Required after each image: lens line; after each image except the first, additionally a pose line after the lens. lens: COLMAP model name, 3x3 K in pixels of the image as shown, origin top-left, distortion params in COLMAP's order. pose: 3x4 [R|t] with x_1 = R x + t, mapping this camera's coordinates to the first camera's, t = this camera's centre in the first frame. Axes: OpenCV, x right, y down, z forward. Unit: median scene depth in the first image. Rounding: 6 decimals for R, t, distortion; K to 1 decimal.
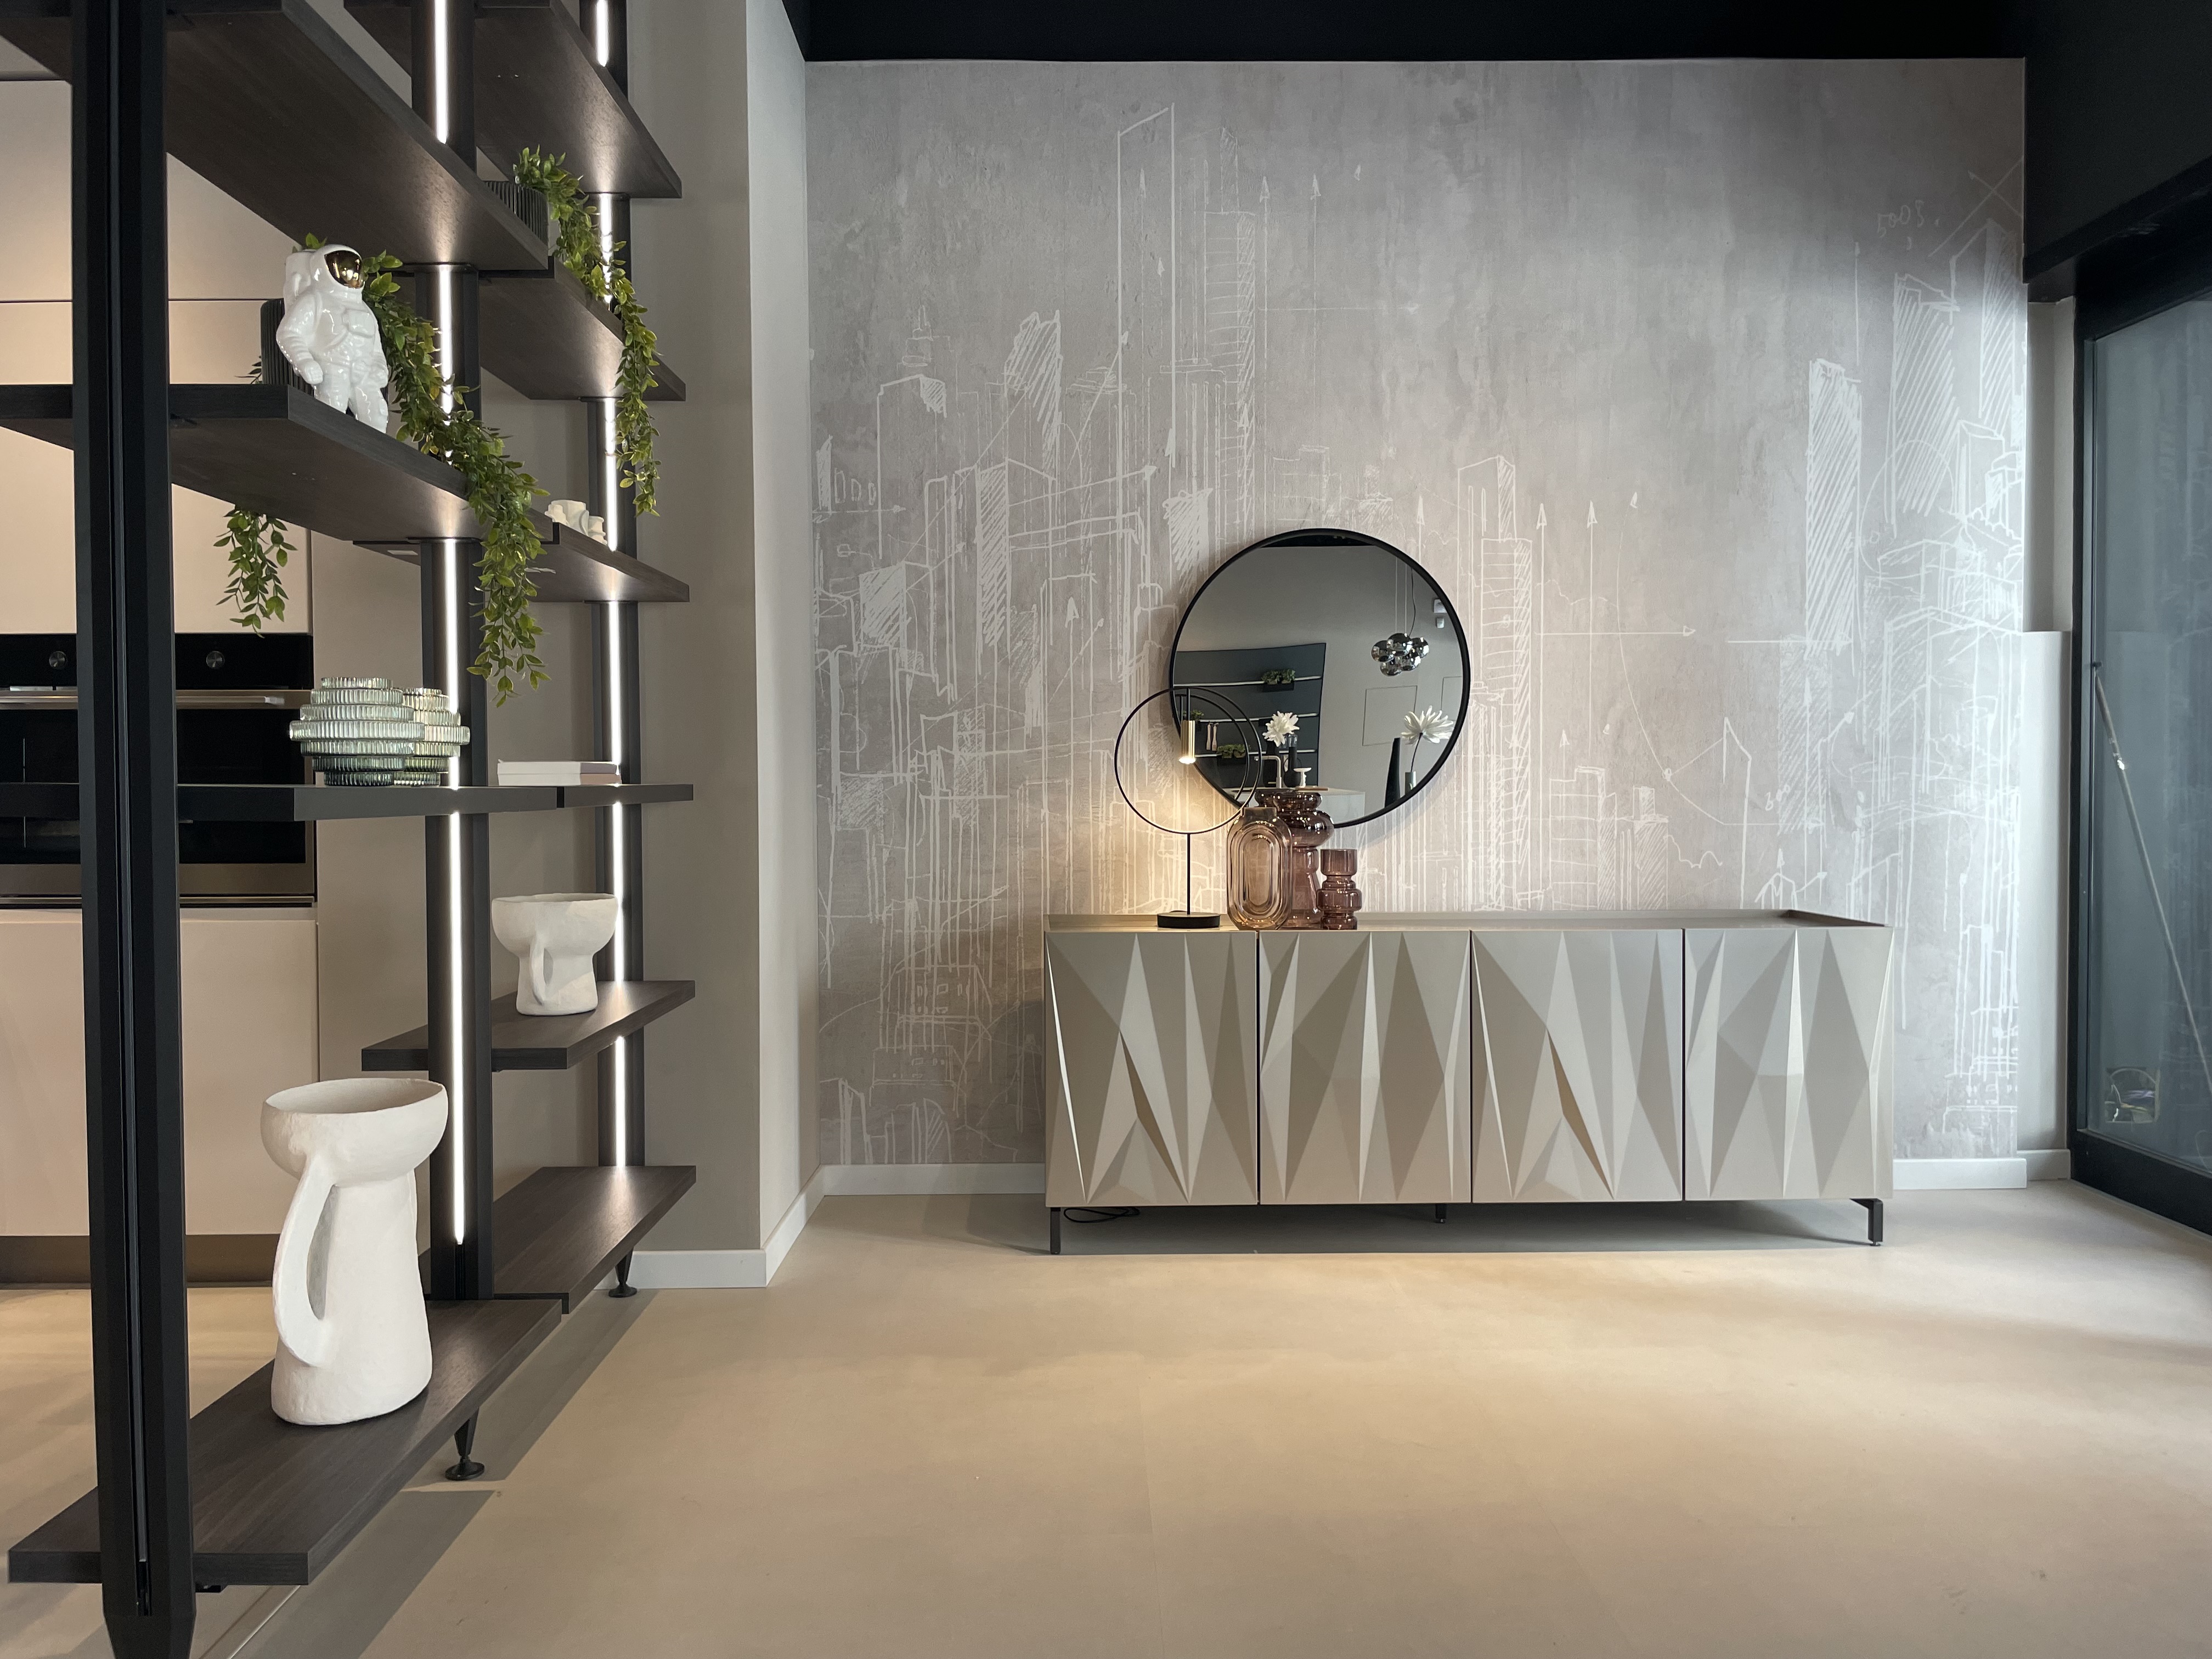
lens RADIAL K [[1665.1, 0, 1106.0], [0, 1665.1, 829.5], [0, 0, 1]] dist [0.105846, -0.184467]
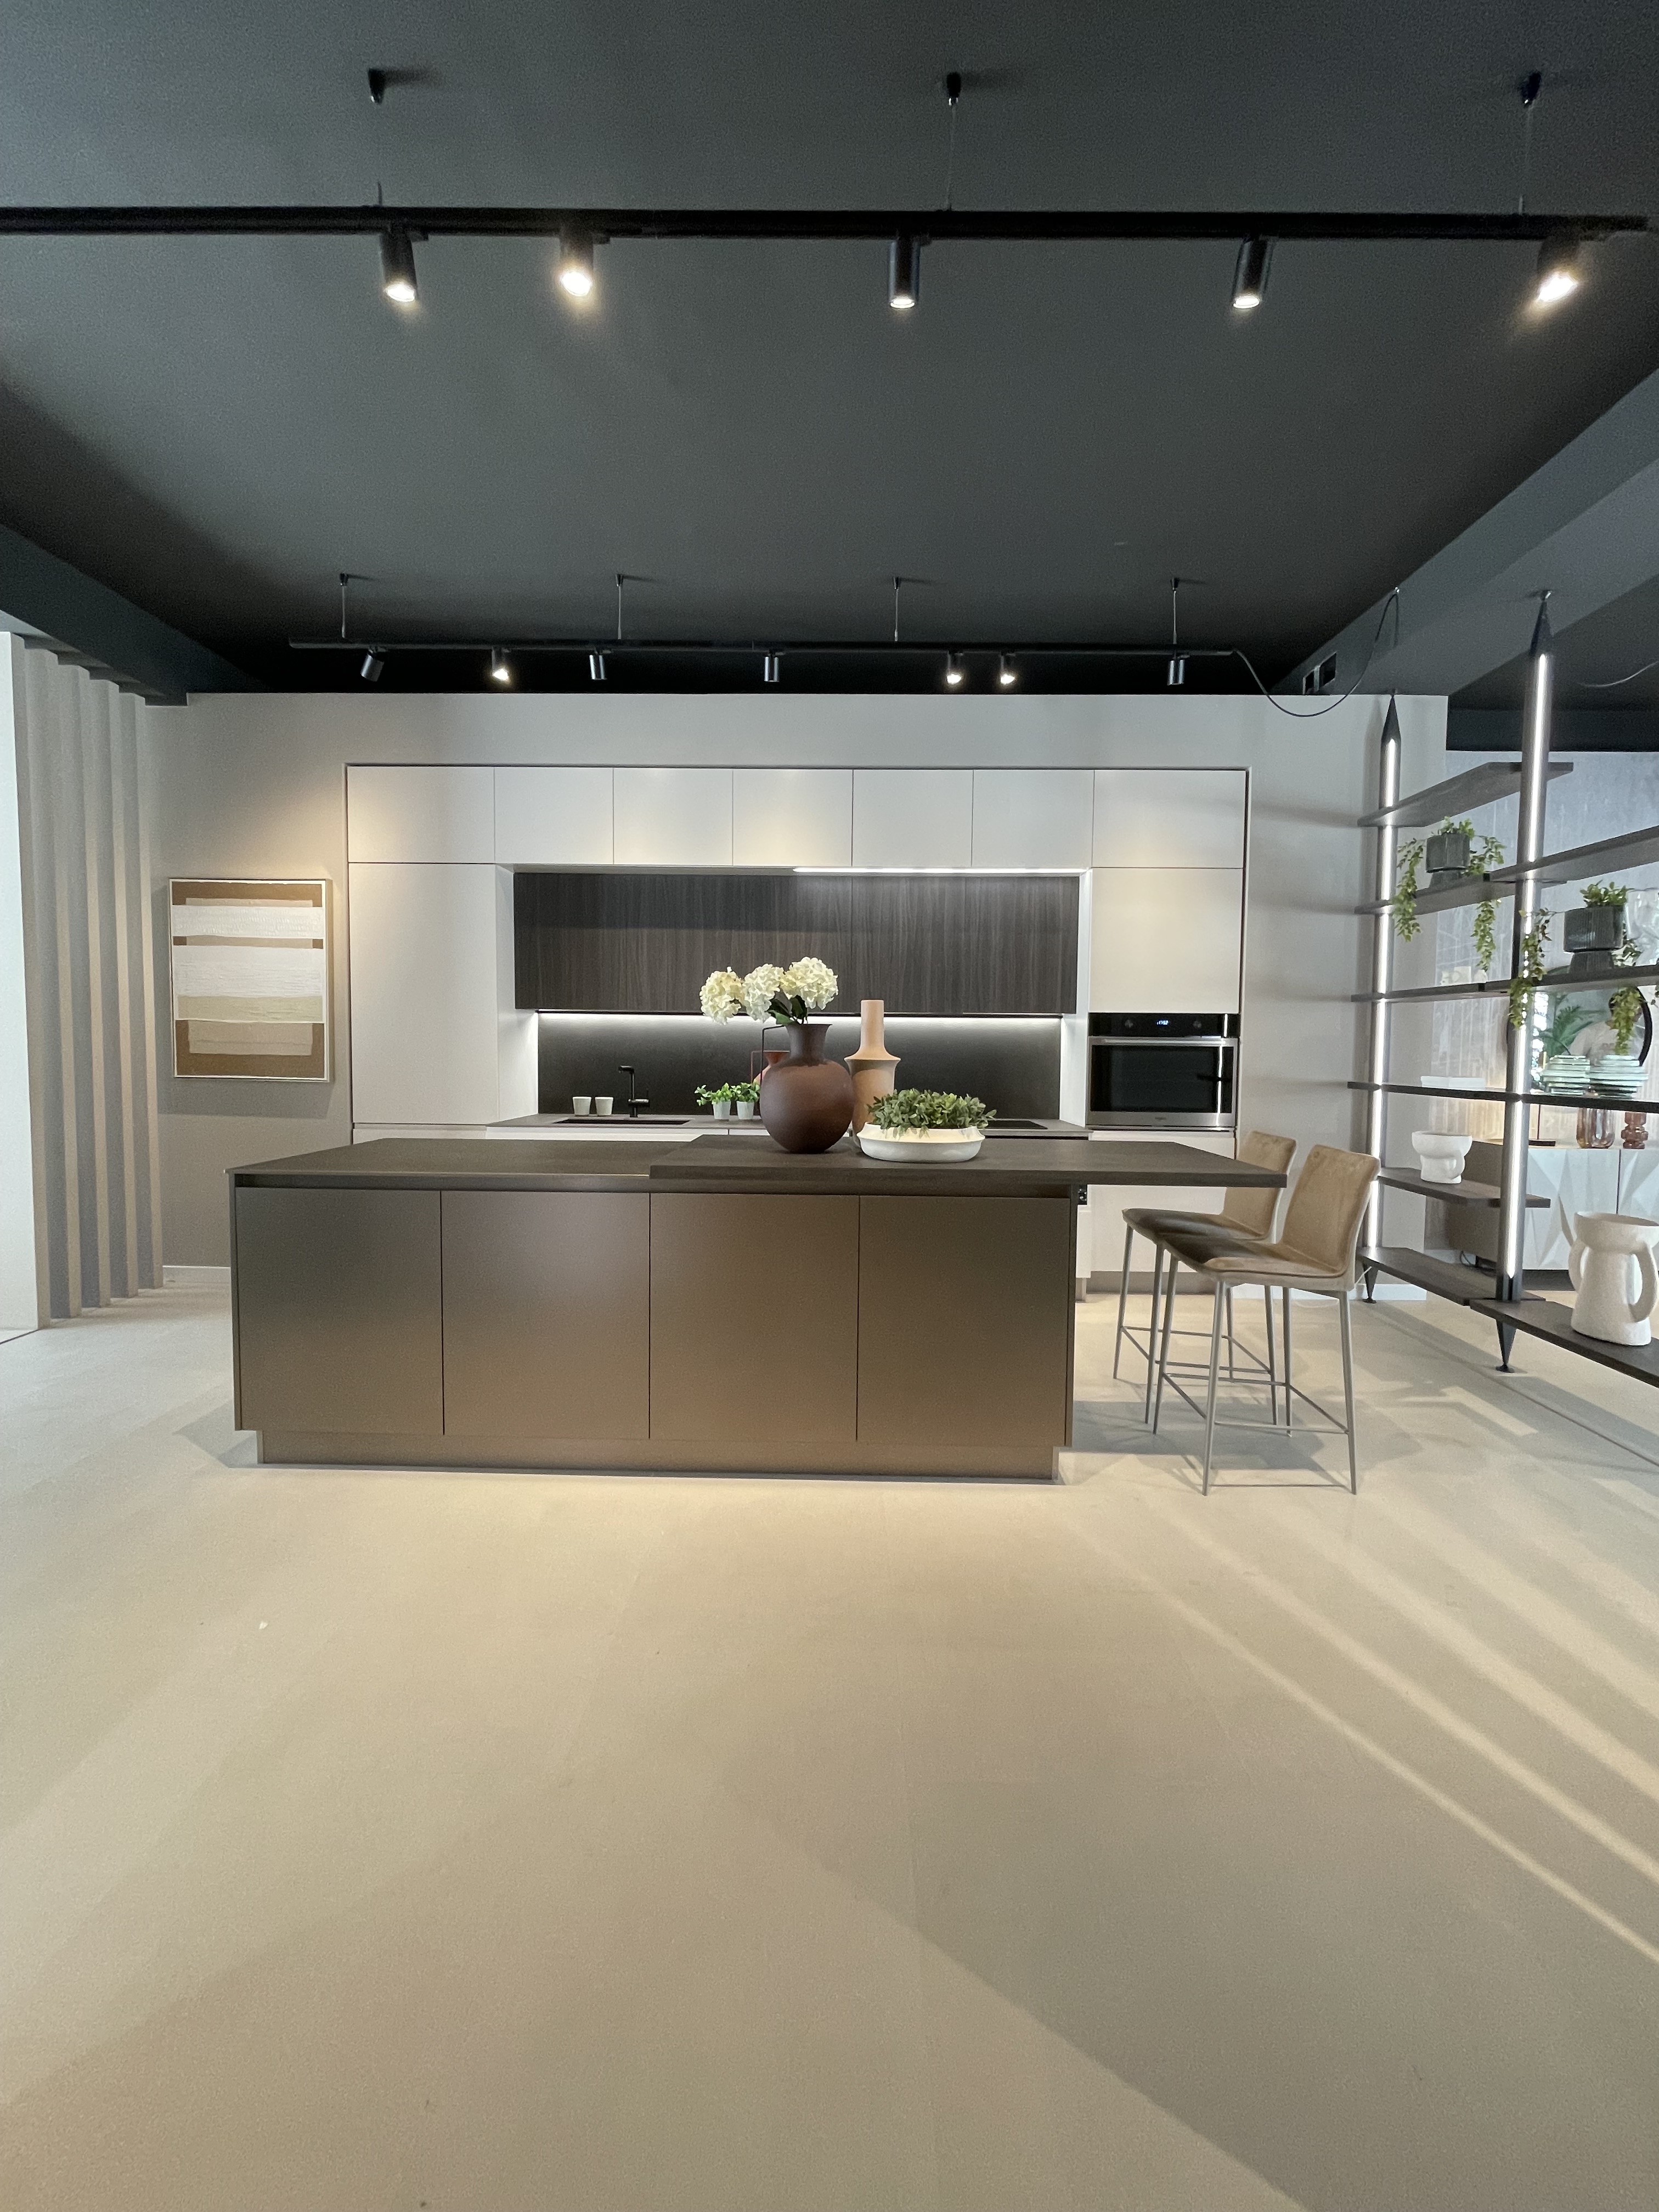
lens RADIAL K [[890.1, 0, 830.0], [0, 890.1, 1091.6], [0, 0, 1]] dist [-0.002069, 0.000394]
pose [[0.999595, 0.016377, -0.023263, -0.822617], [-0.015919, 0.999678, 0.019764, -0.019997], [0.023579, -0.019386, 0.999534, -0.186634]]
